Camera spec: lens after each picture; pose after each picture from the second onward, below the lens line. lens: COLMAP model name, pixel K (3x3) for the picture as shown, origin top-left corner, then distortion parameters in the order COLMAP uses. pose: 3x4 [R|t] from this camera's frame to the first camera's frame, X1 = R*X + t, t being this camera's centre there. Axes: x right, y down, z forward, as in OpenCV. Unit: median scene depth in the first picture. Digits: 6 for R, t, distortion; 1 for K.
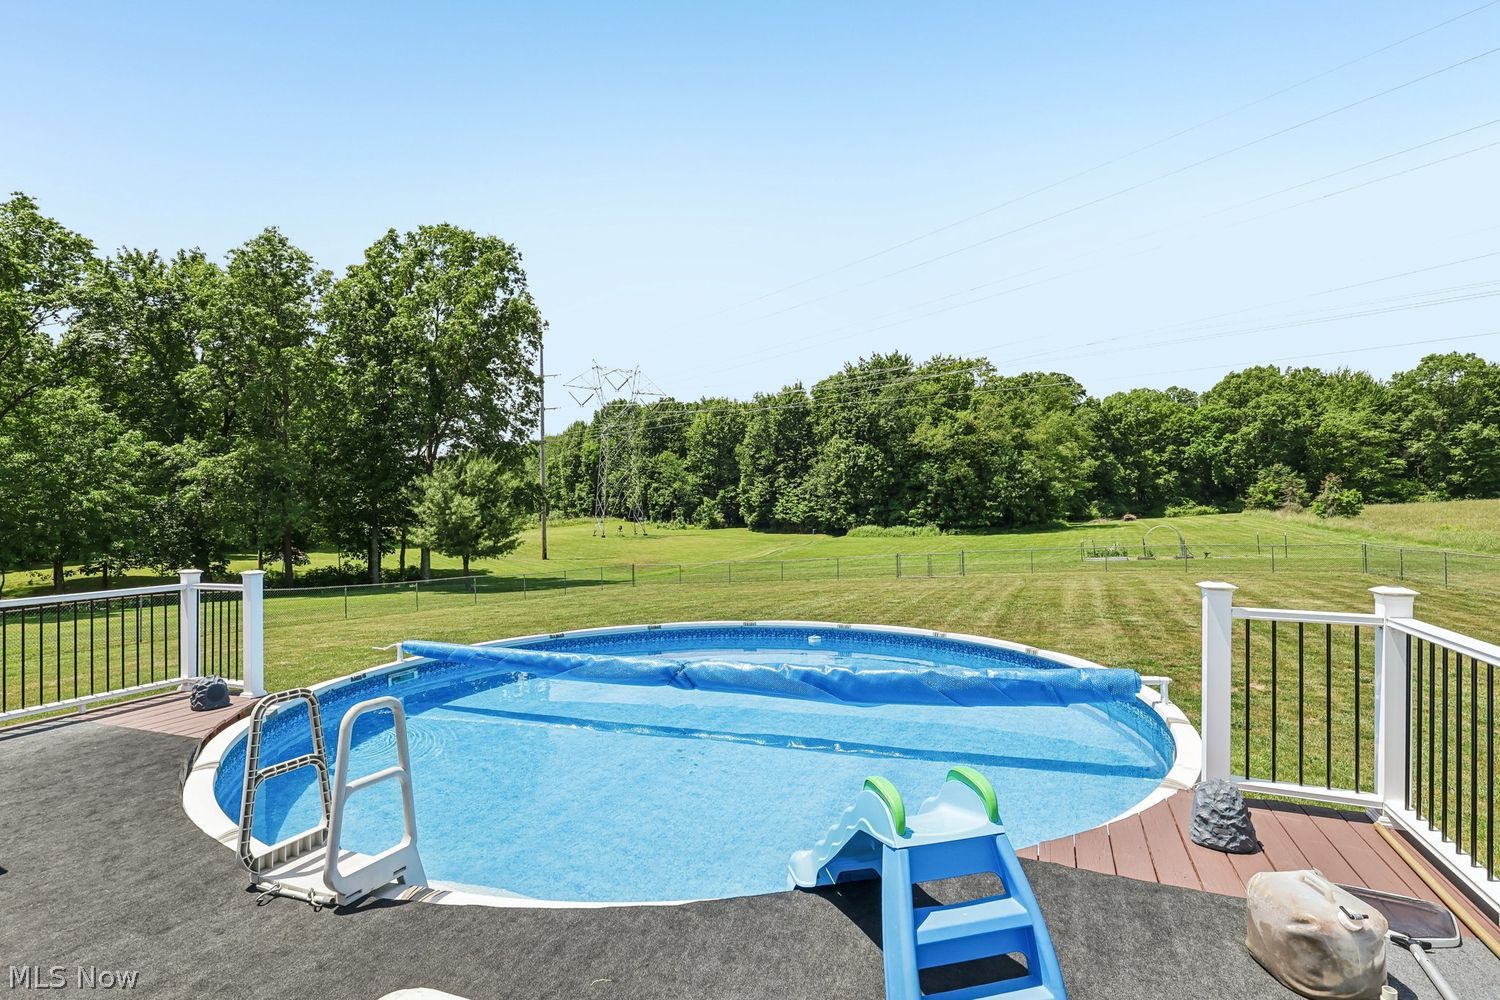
lens RADIAL K [[695.6, 0, 757.8], [0, 695.6, 505.0], [0, 0, 1]] dist [0.001395, 0.001371]
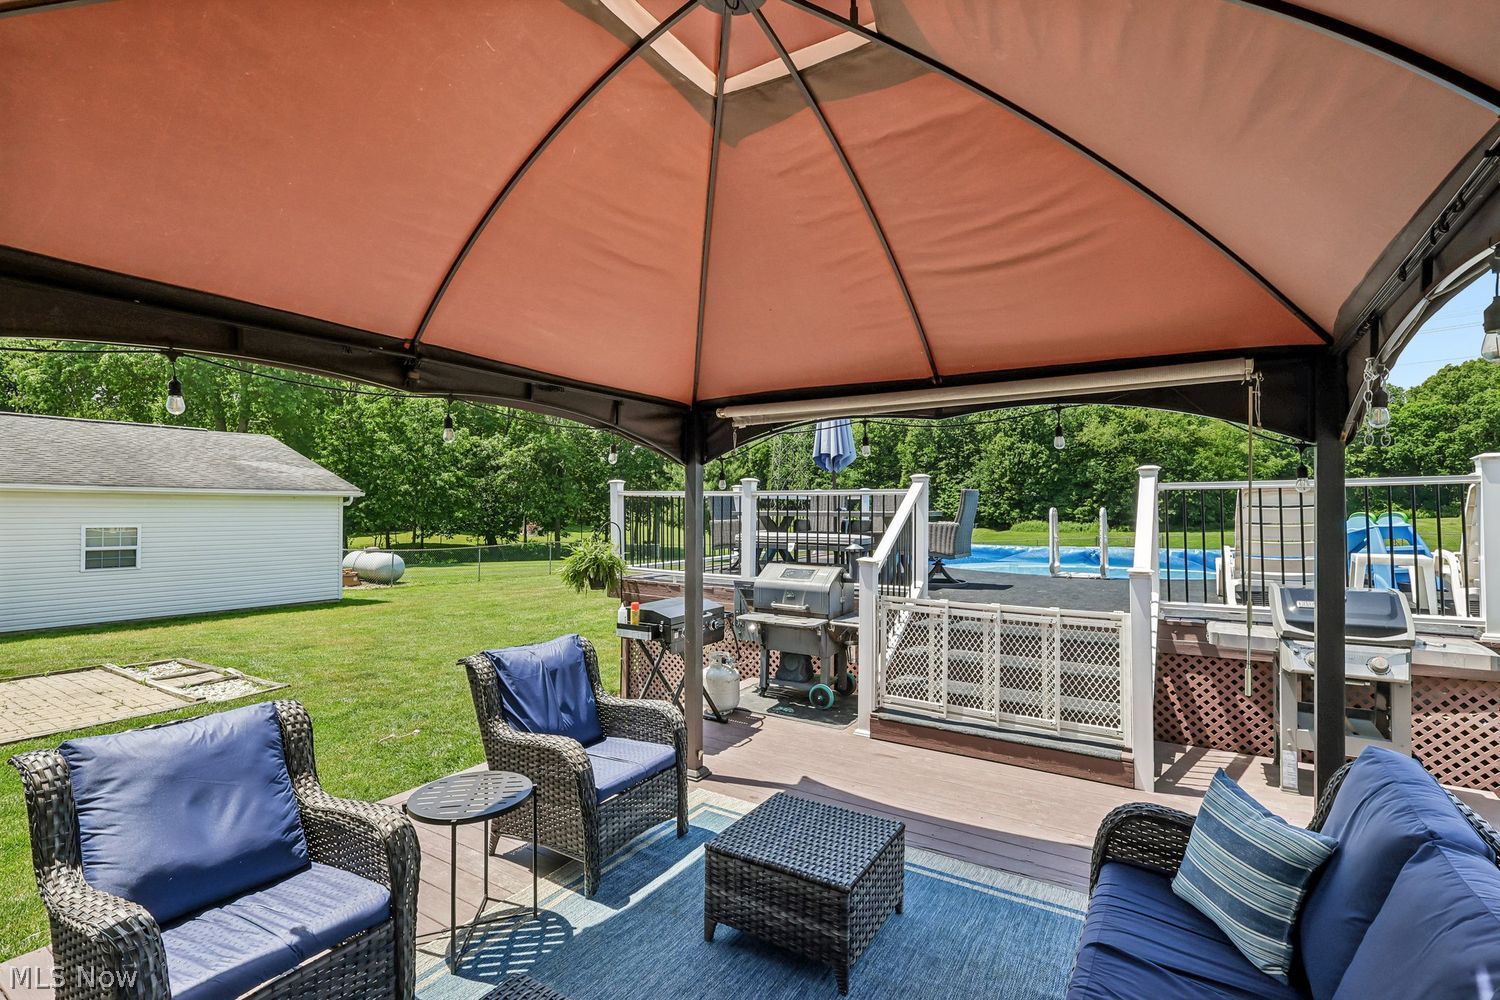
lens RADIAL K [[695.6, 0, 743.8], [0, 695.6, 505.3], [0, 0, 1]] dist [0.001395, 0.001371]
pose [[0.982392, 0.018304, -0.185930, -0.067667], [-0.018725, 0.999825, -0.000511, 0.014411], [0.185889, 0.003983, 0.982563, -0.088855]]
